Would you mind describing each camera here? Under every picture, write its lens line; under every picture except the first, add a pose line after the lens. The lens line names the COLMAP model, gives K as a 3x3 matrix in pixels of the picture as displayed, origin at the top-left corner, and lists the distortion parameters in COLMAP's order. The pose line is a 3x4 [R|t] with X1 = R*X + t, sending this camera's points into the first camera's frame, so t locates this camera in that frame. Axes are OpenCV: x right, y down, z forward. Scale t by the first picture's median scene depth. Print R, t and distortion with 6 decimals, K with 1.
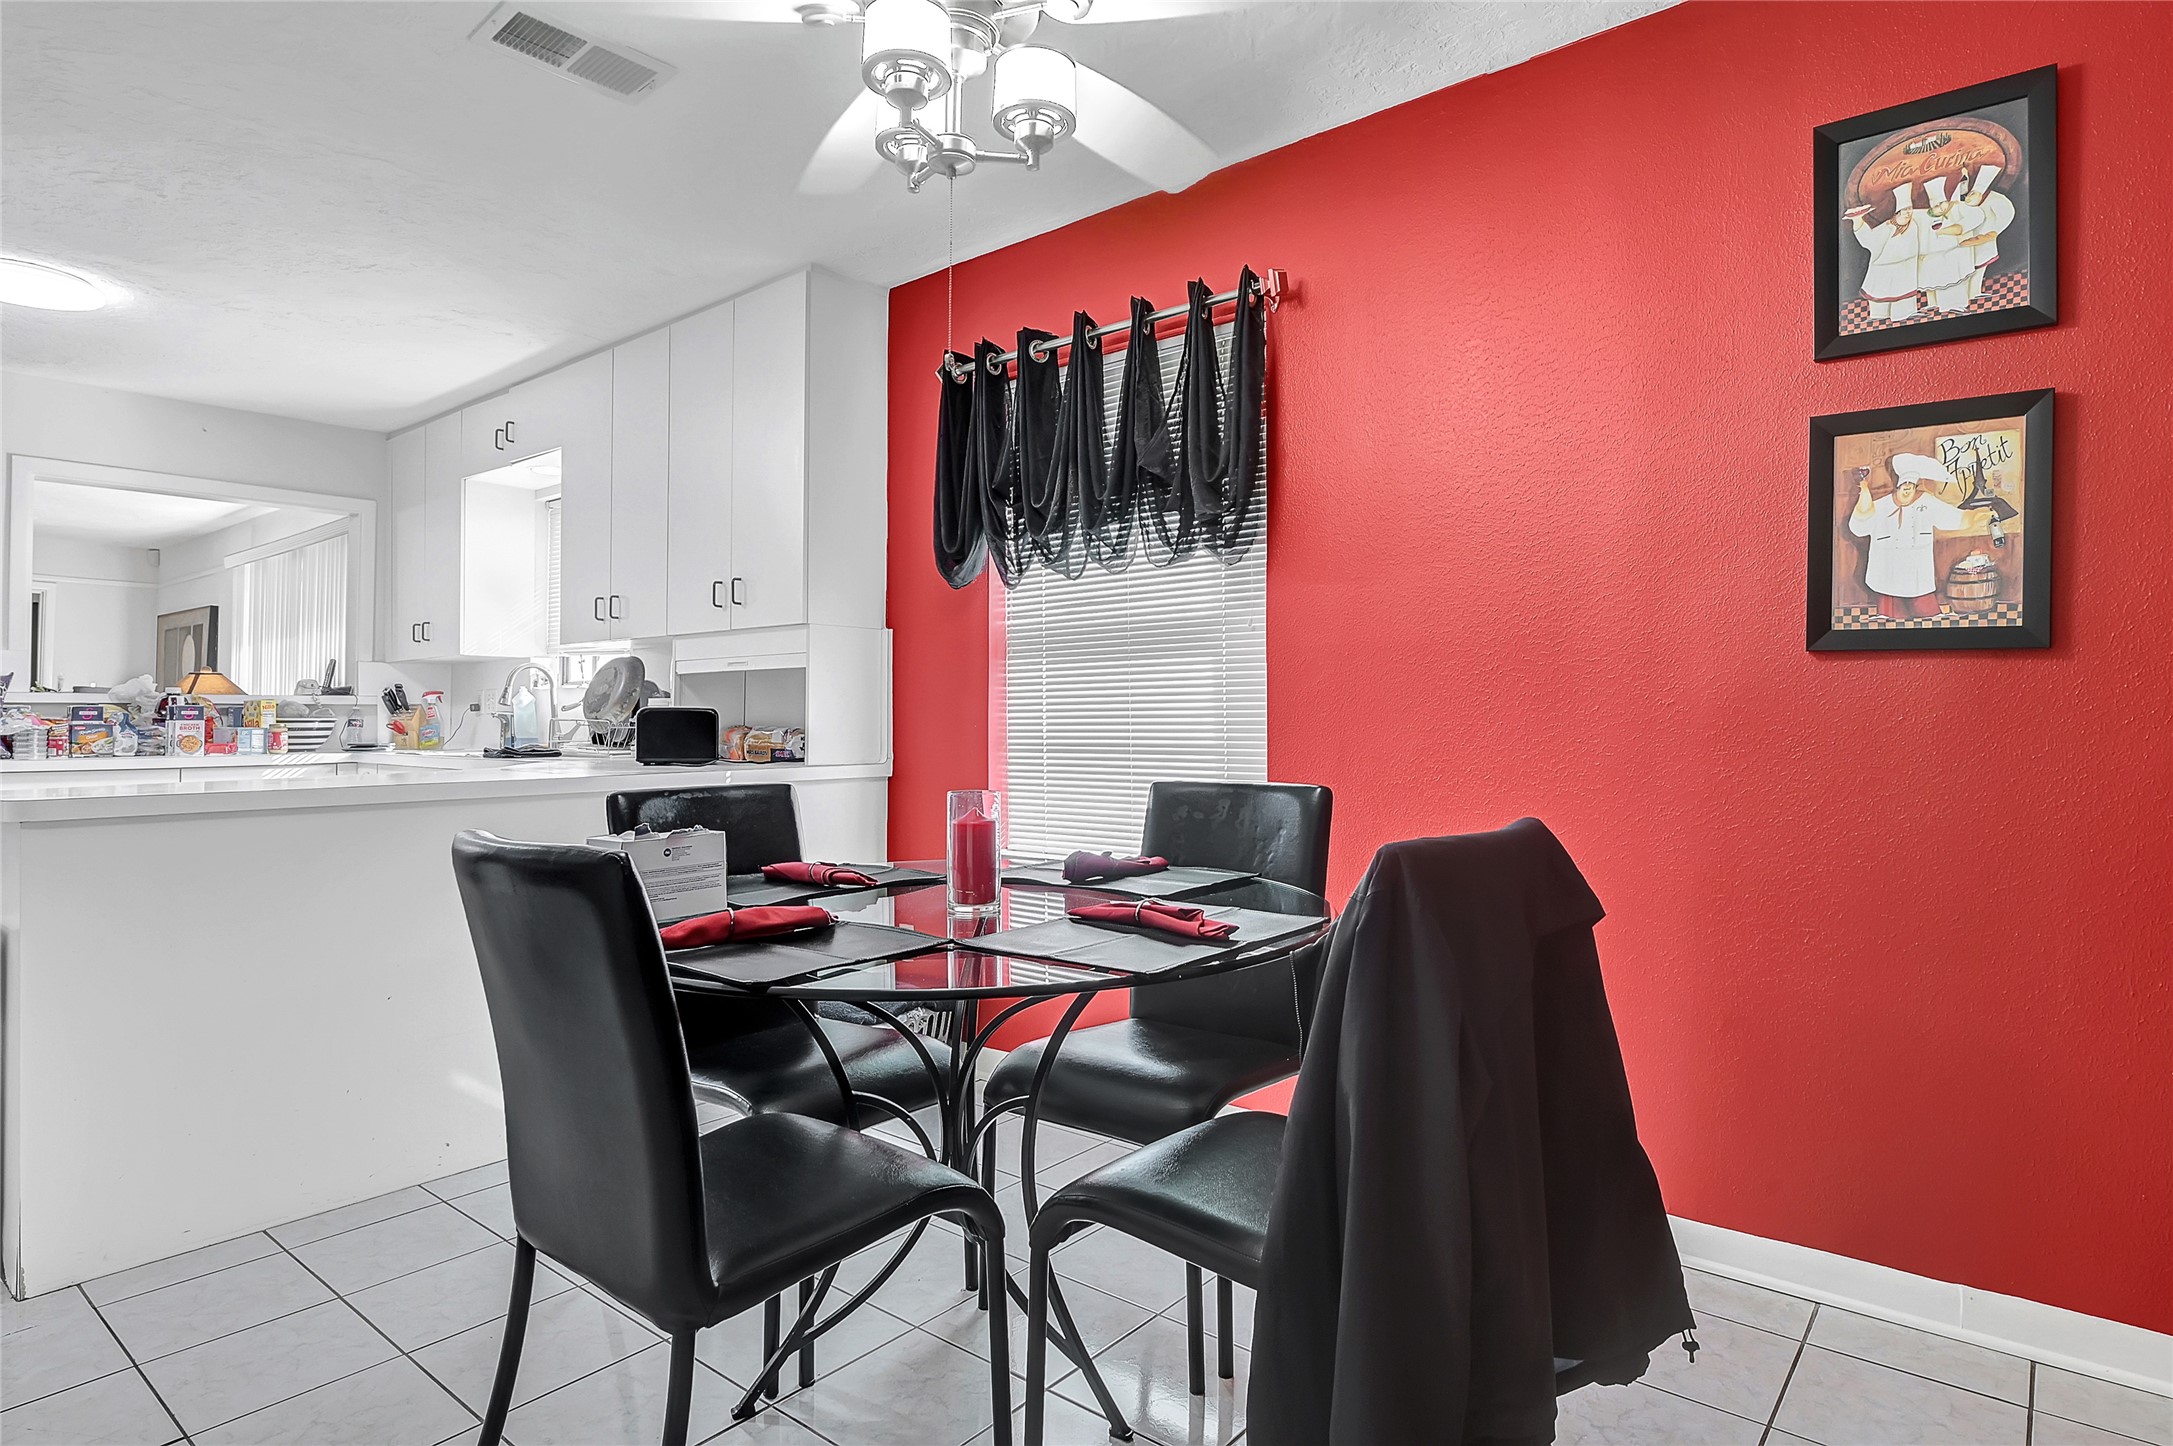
lens RADIAL K [[1167.1, 0, 1086.5], [0, 1167.1, 723.0], [0, 0, 1]] dist [0.000010, 0.000336]
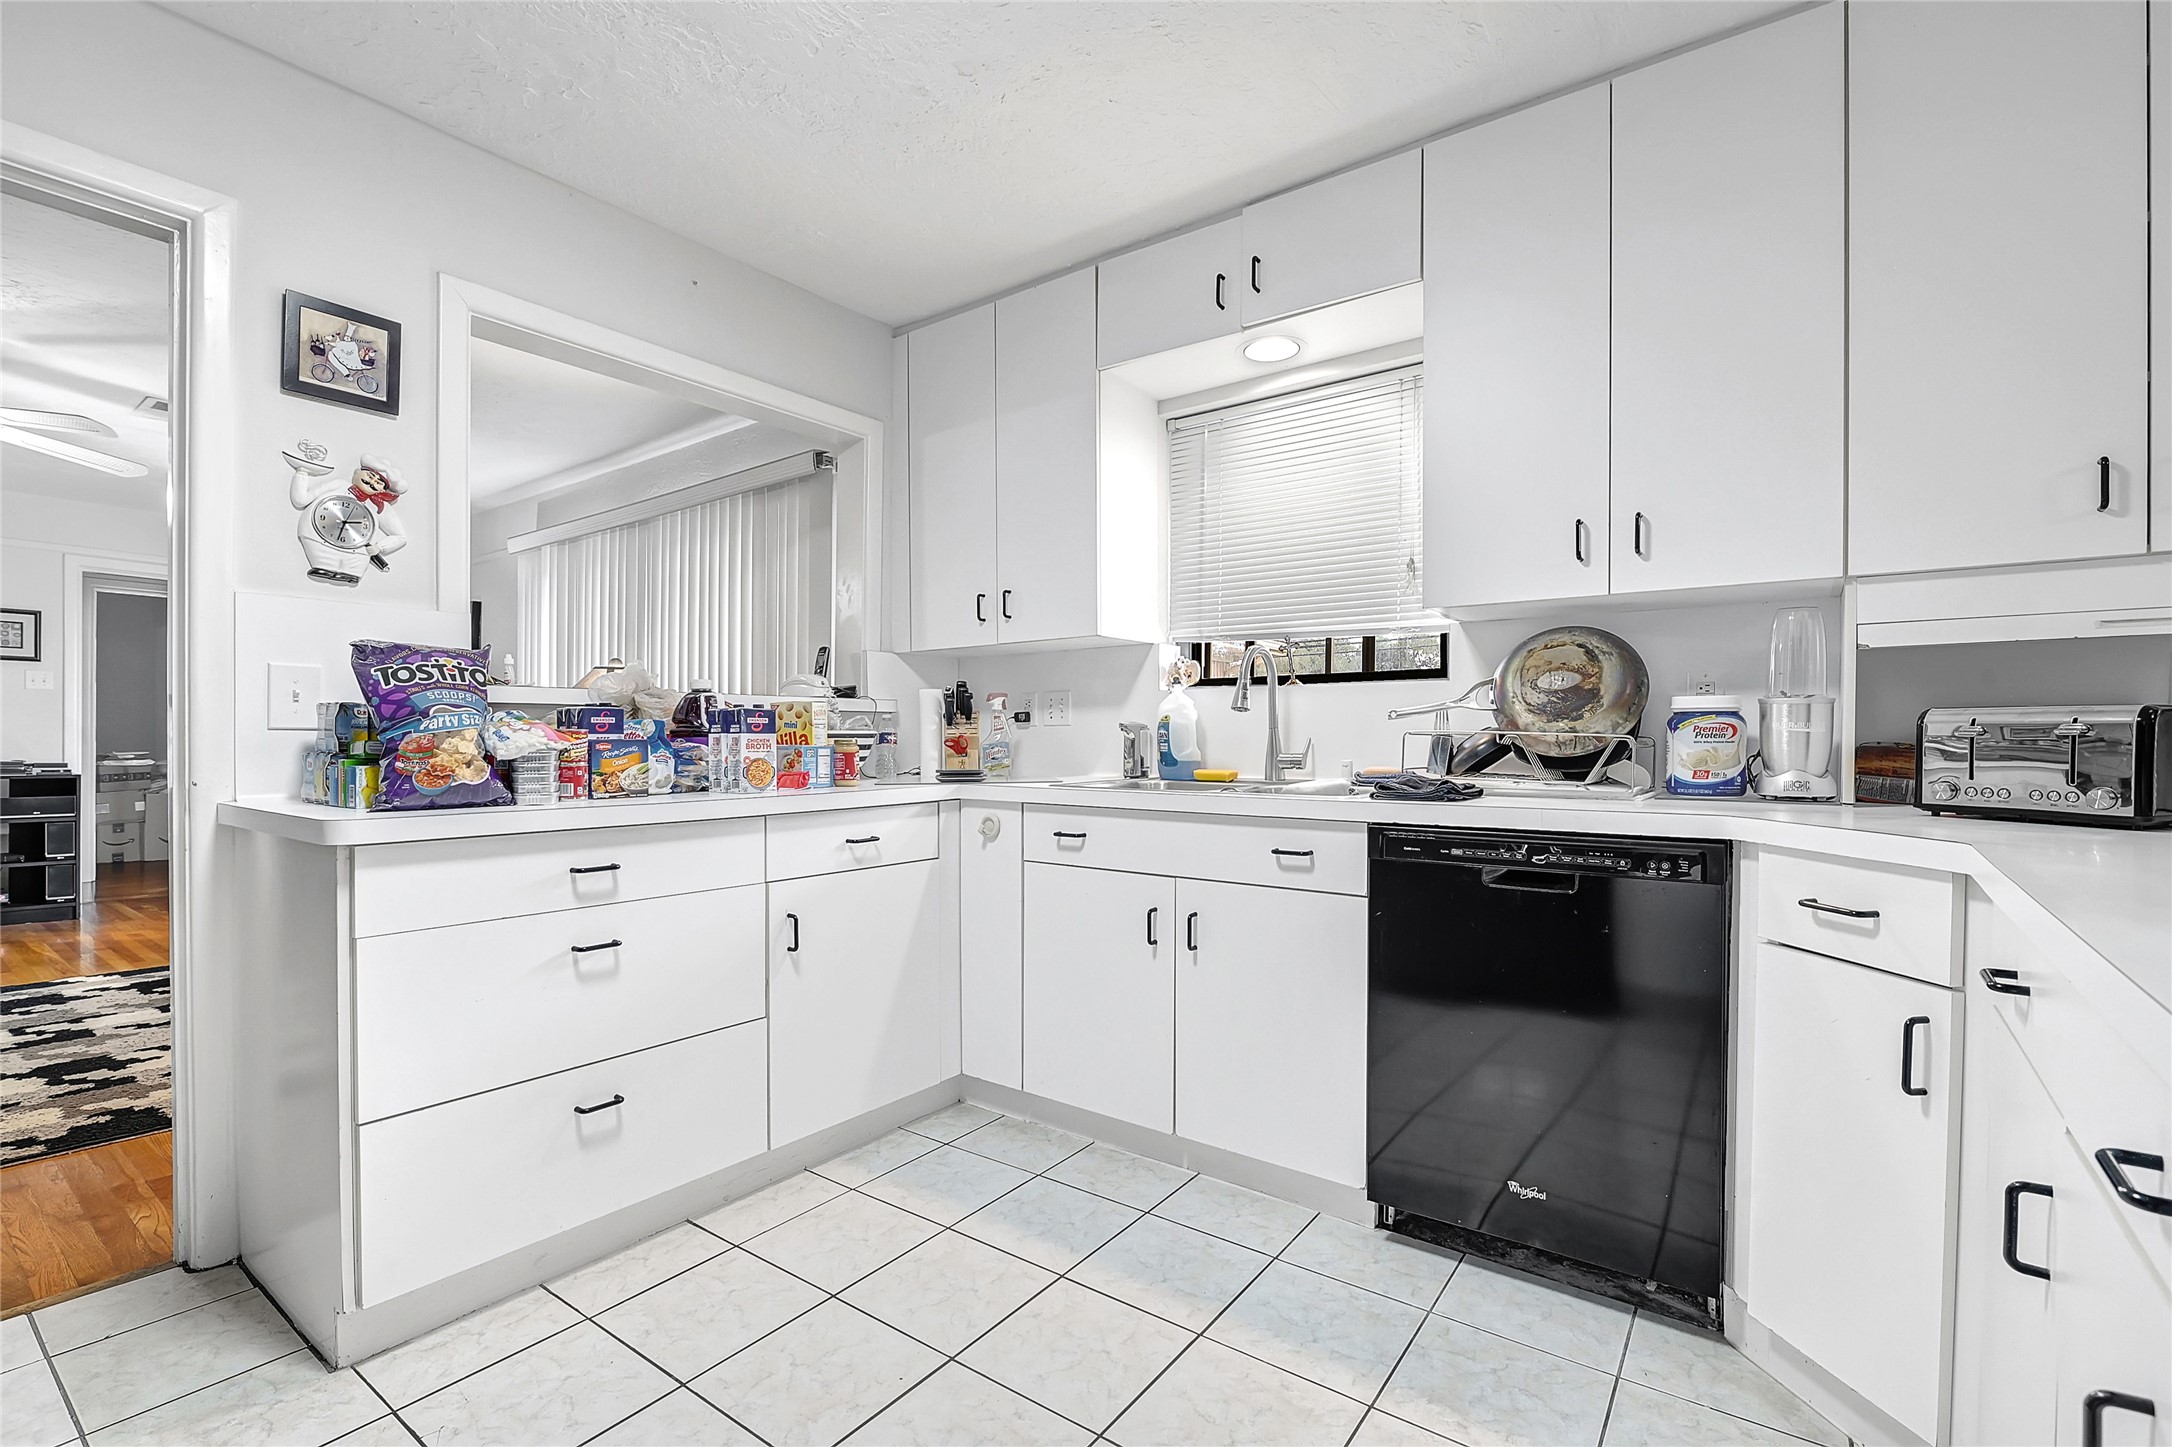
lens RADIAL K [[956.2, 0, 1054.8], [0, 956.2, 734.4], [0, 0, 1]] dist [-0.005323, -0.000376]
pose [[0.998902, 0.002106, 0.046801, -0.643777], [-0.001979, 0.999994, -0.002774, -0.000725], [-0.046806, 0.002679, 0.998900, 0.509451]]
